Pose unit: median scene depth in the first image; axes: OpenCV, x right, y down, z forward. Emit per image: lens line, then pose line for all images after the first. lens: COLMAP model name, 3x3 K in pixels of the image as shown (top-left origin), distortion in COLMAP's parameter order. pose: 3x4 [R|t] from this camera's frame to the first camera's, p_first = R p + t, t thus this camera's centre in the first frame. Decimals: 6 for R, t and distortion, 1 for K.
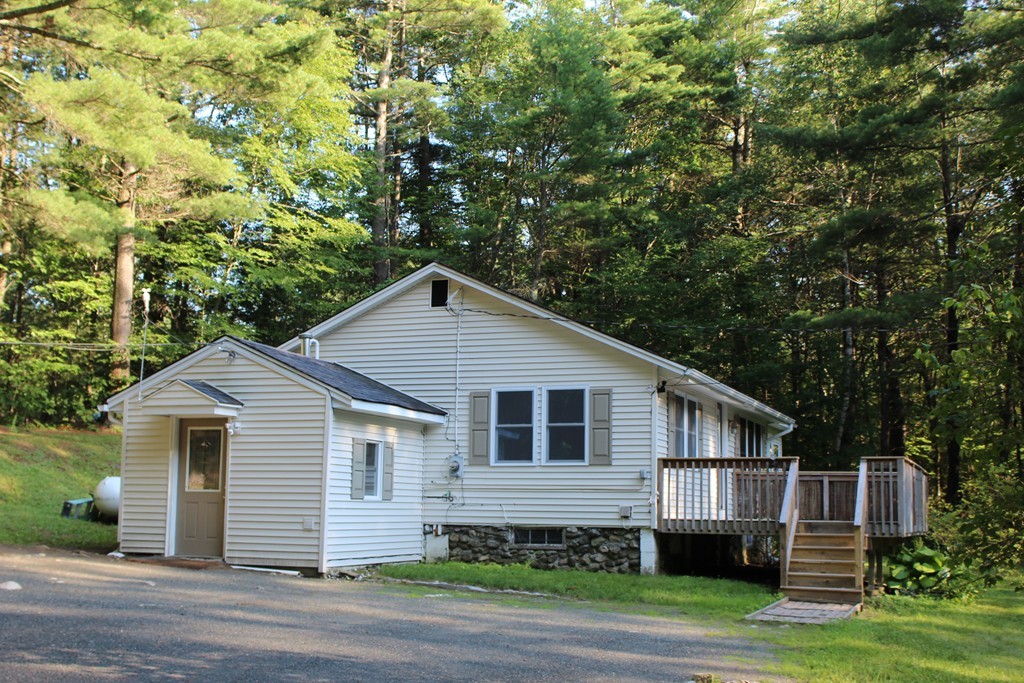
lens RADIAL K [[1177.3, 0, 557.3], [0, 1177.3, 341.3], [0, 0, 1]] dist [-0.011649, -0.016171]
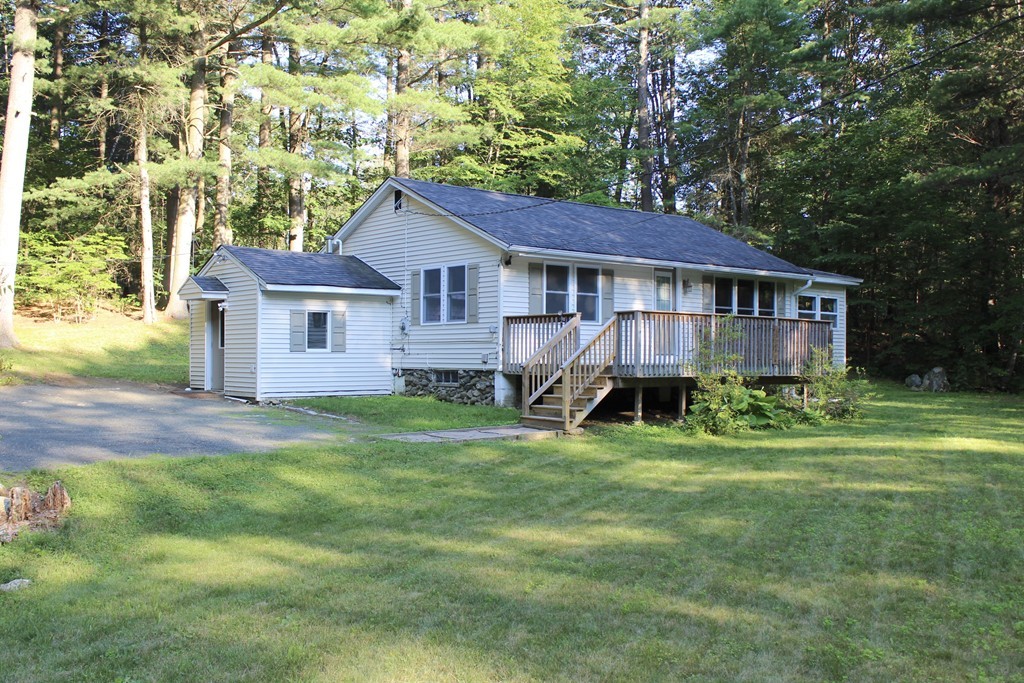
lens RADIAL K [[967.9, 0, 576.5], [0, 967.9, 344.6], [0, 0, 1]] dist [-0.090199, 0.000474]
pose [[0.887926, -0.017769, -0.459643, 0.618231], [0.076221, 0.991123, 0.108927, 0.021115], [0.453627, -0.131753, 0.881399, 0.105793]]
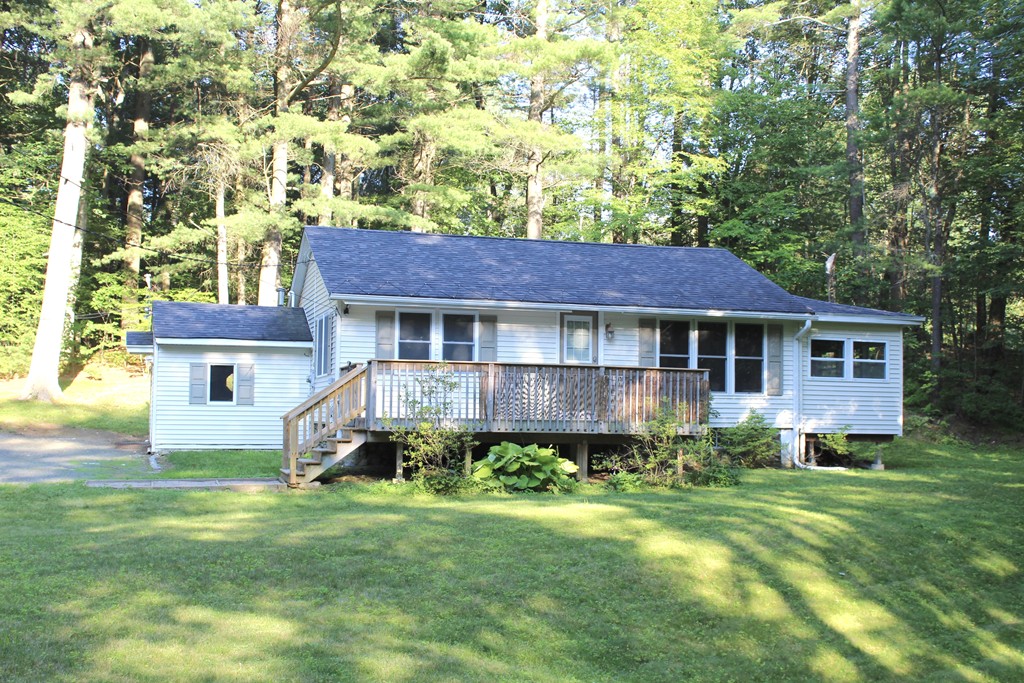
lens RADIAL K [[1177.3, 0, 557.3], [0, 1177.3, 341.3], [0, 0, 1]] dist [-0.011649, -0.016171]
pose [[0.623367, -0.057720, -0.779796, 1.147806], [0.109186, 0.993927, 0.013714, 0.077946], [0.774269, -0.093692, 0.625883, 0.400375]]
